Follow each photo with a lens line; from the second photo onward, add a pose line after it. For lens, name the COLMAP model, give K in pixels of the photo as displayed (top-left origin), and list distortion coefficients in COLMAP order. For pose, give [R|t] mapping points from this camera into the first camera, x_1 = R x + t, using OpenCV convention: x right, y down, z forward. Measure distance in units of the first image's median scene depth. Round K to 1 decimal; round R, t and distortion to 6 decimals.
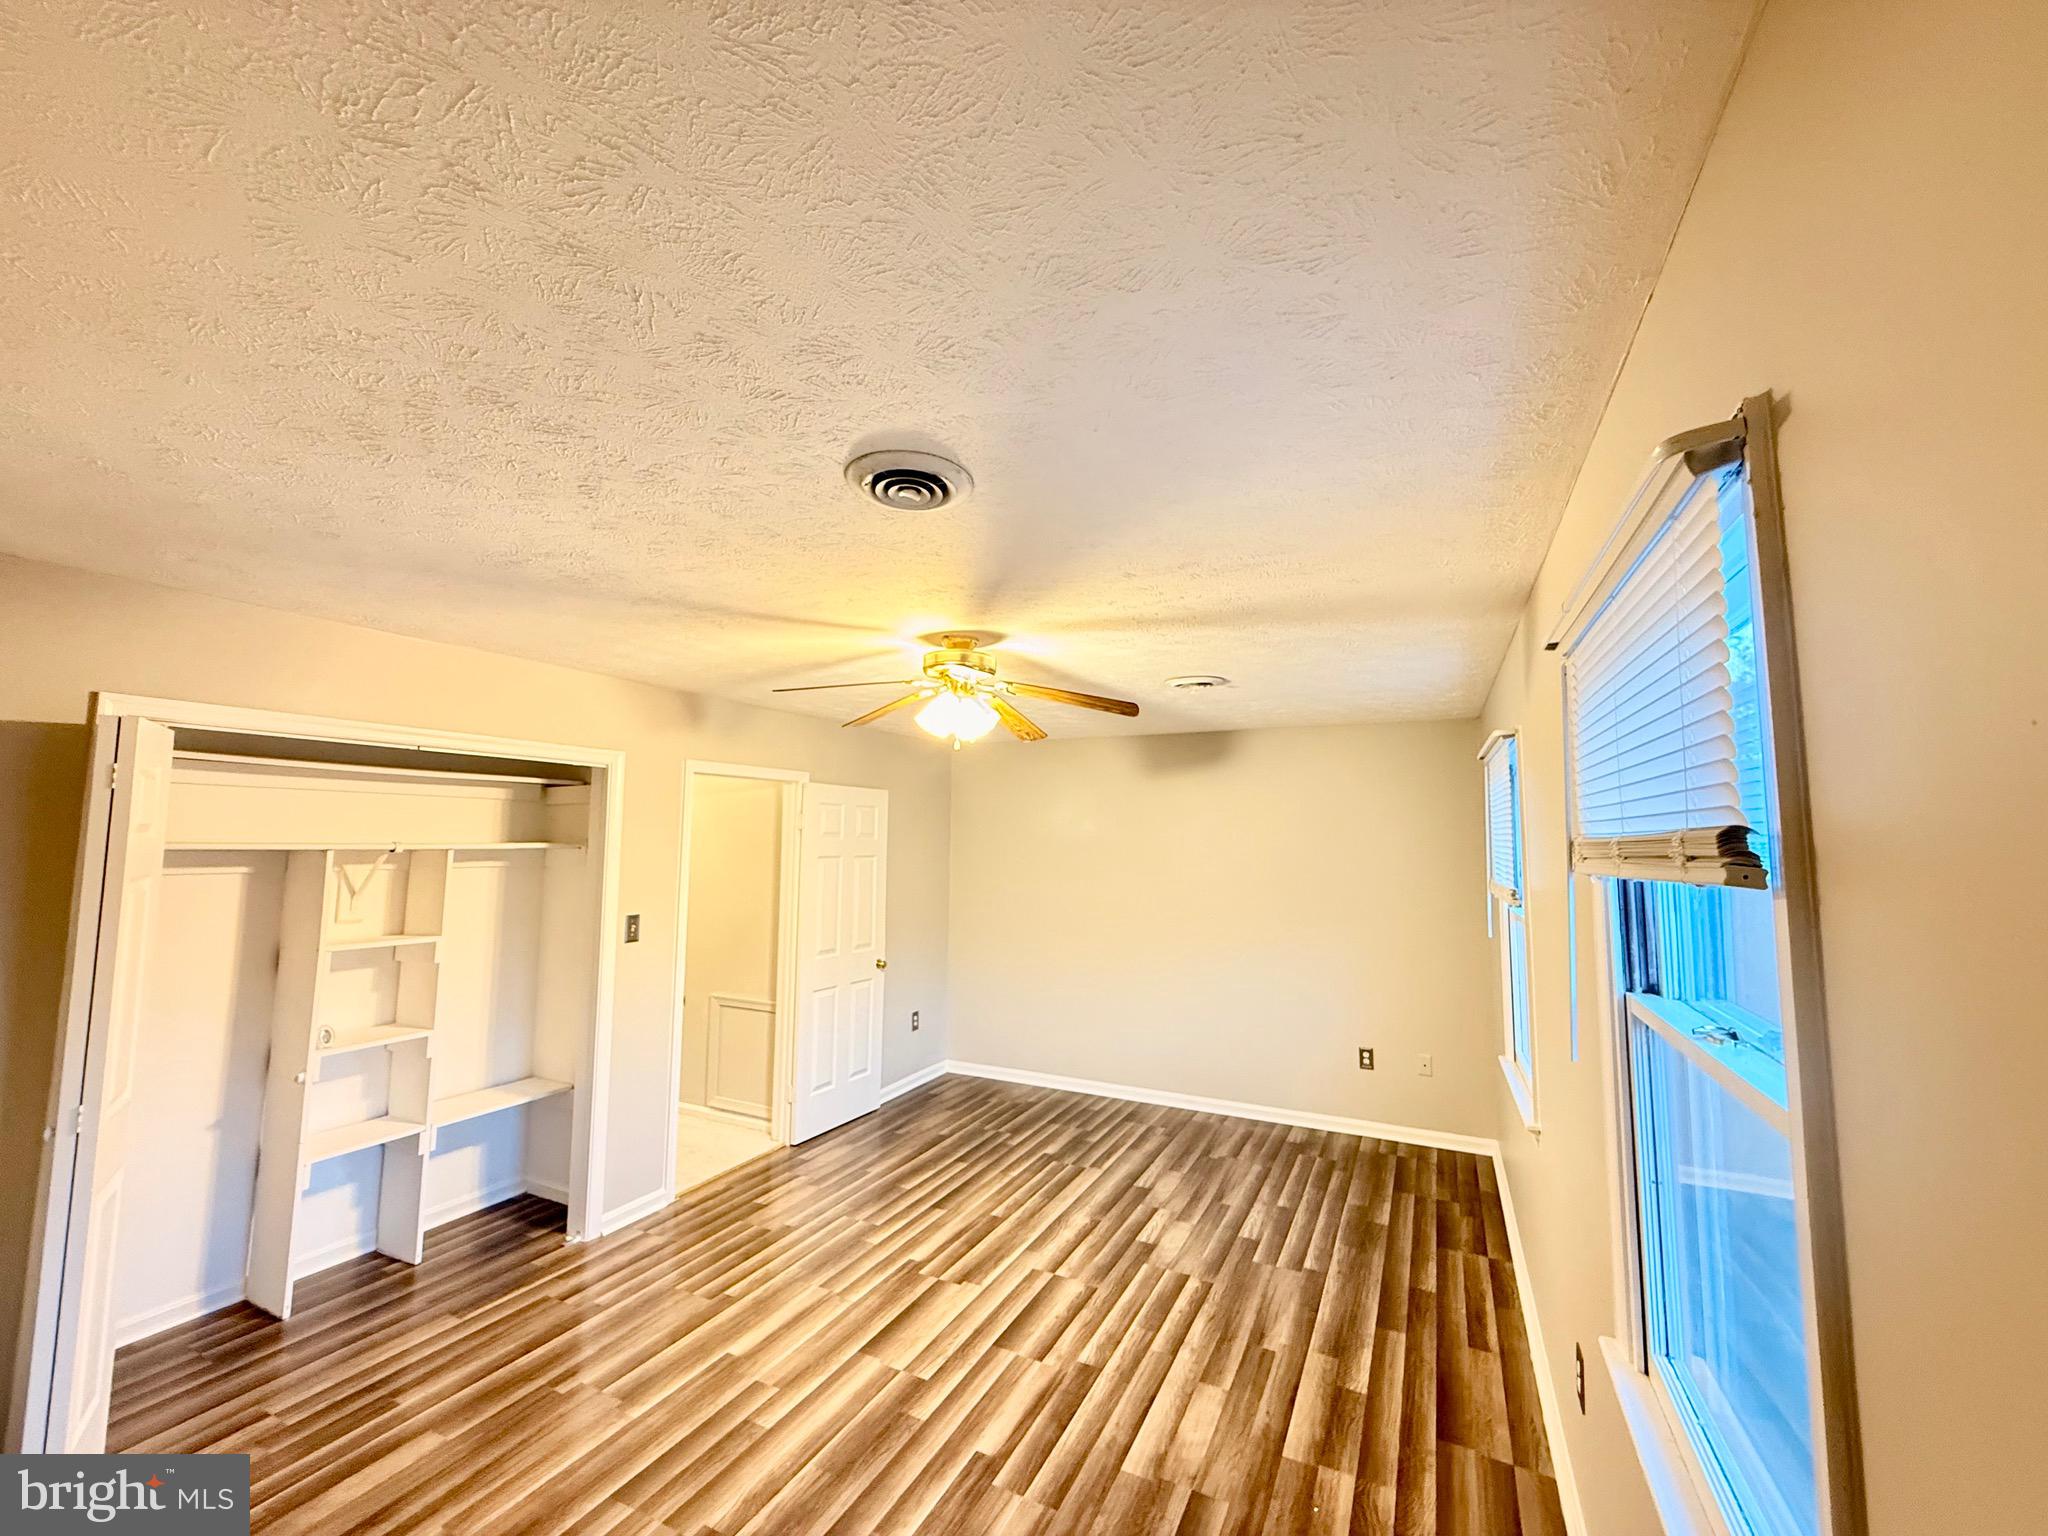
lens RADIAL K [[813.9, 0, 1033.5], [0, 813.9, 771.5], [0, 0, 1]] dist [0.000662, 0.000228]
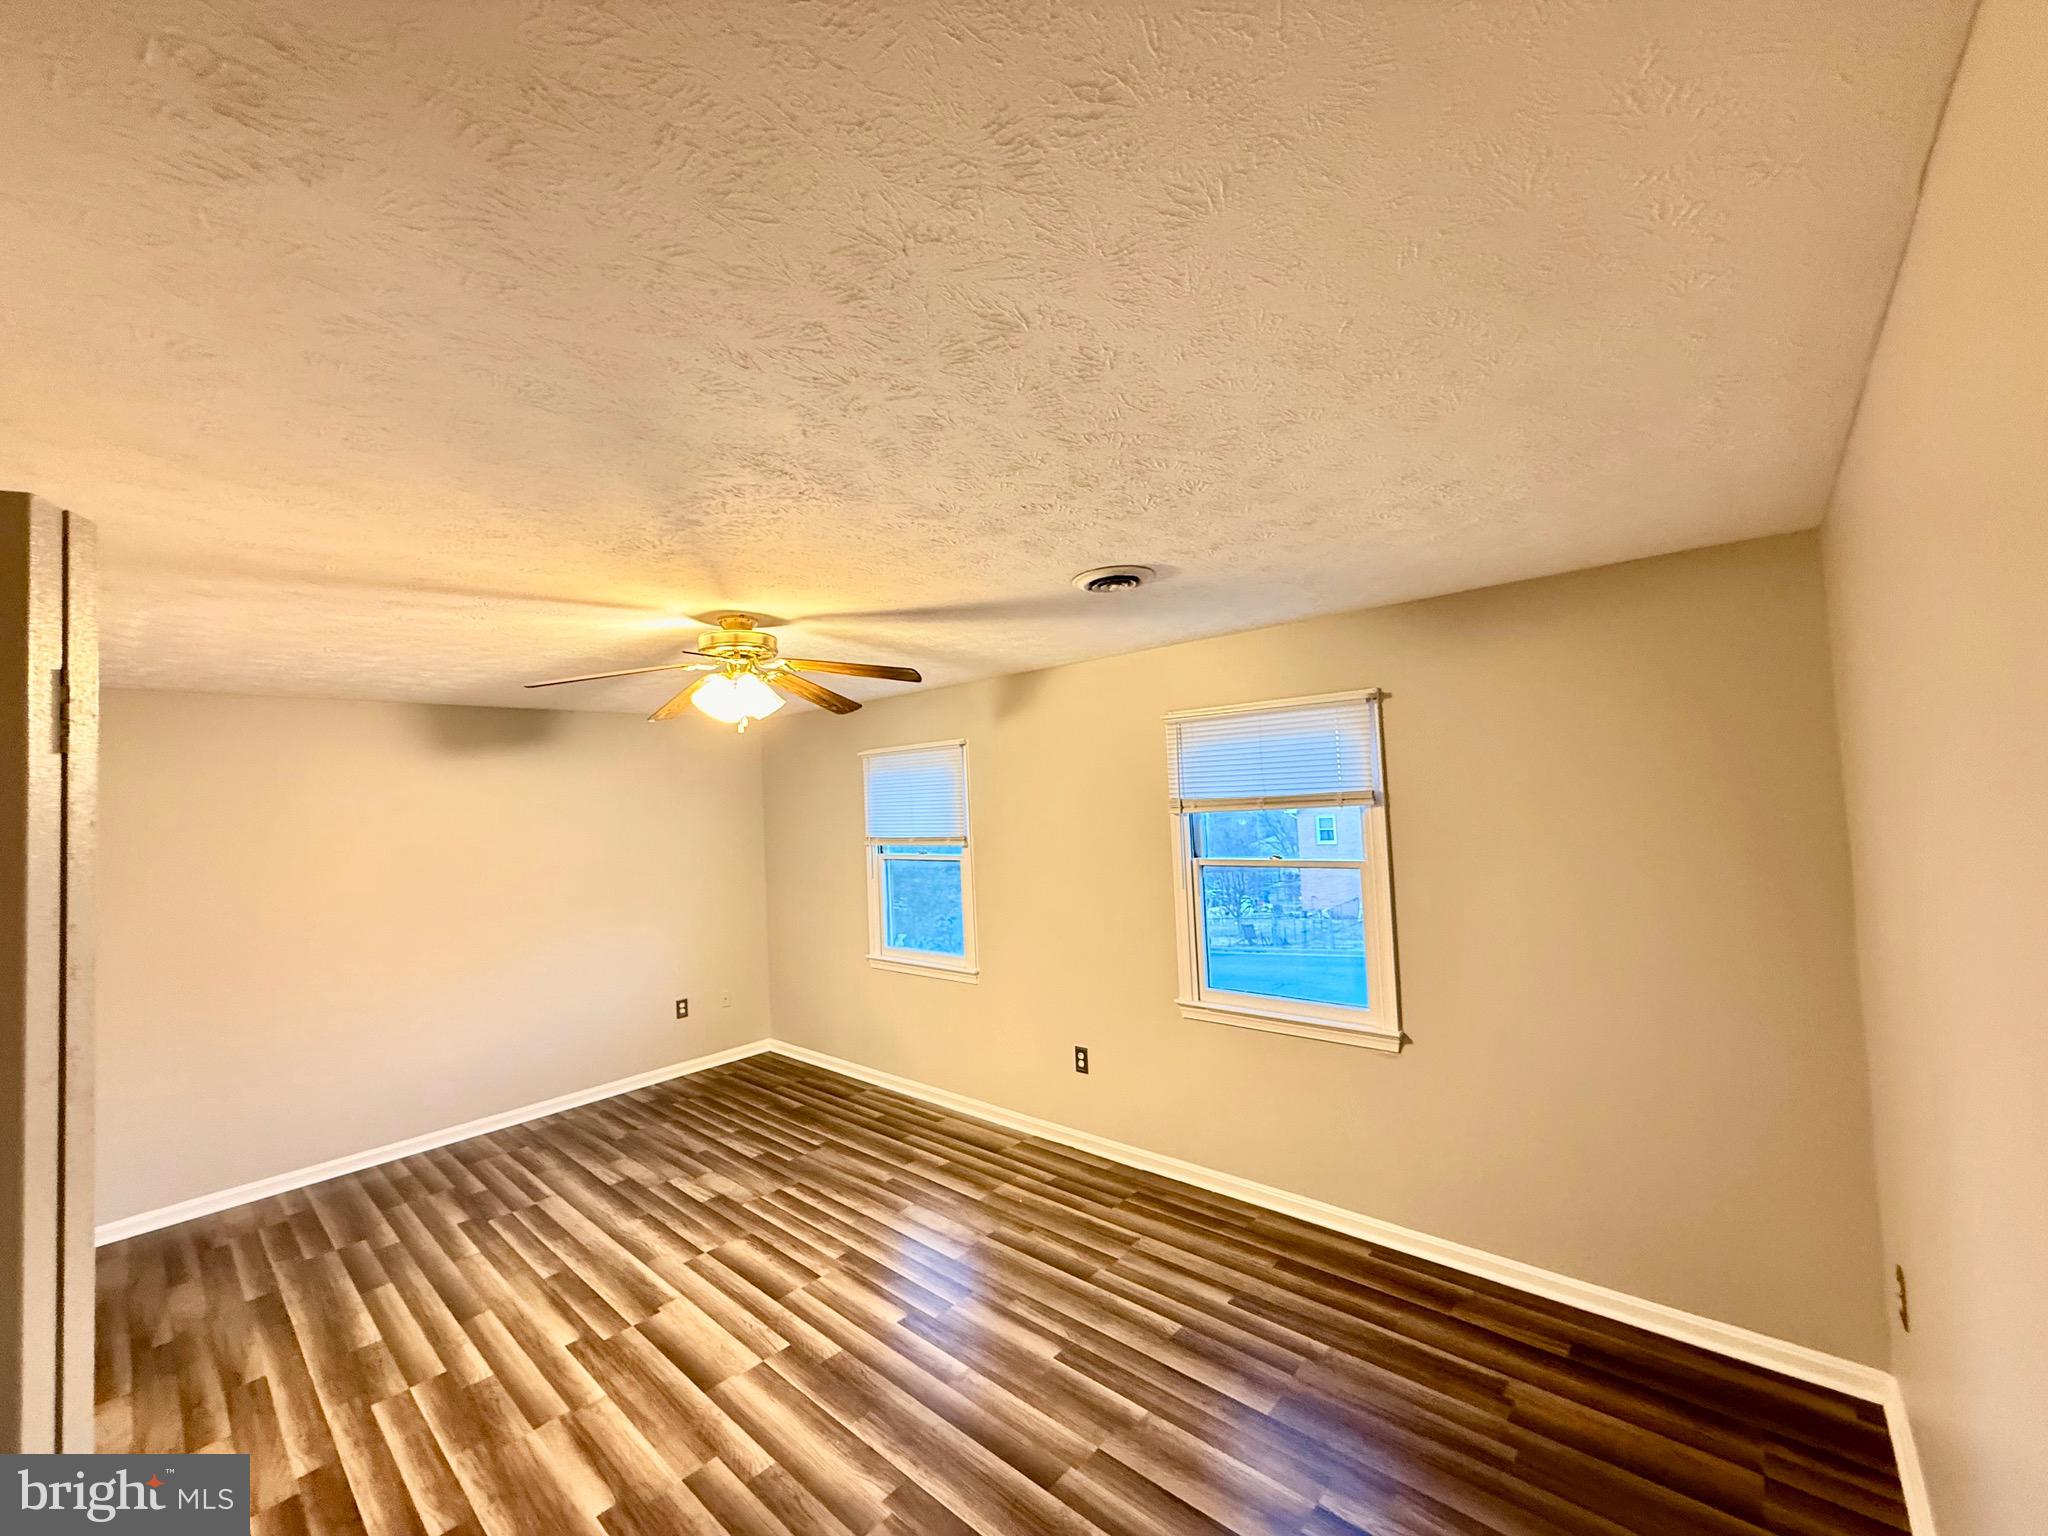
lens RADIAL K [[813.9, 0, 1015.1], [0, 813.9, 776.2], [0, 0, 1]] dist [0.000662, 0.000228]
pose [[0.275349, 0.006026, 0.961325, -0.821670], [-0.035061, 0.999378, 0.003778, 0.009674], [-0.960705, -0.034745, 0.275389, 0.364621]]
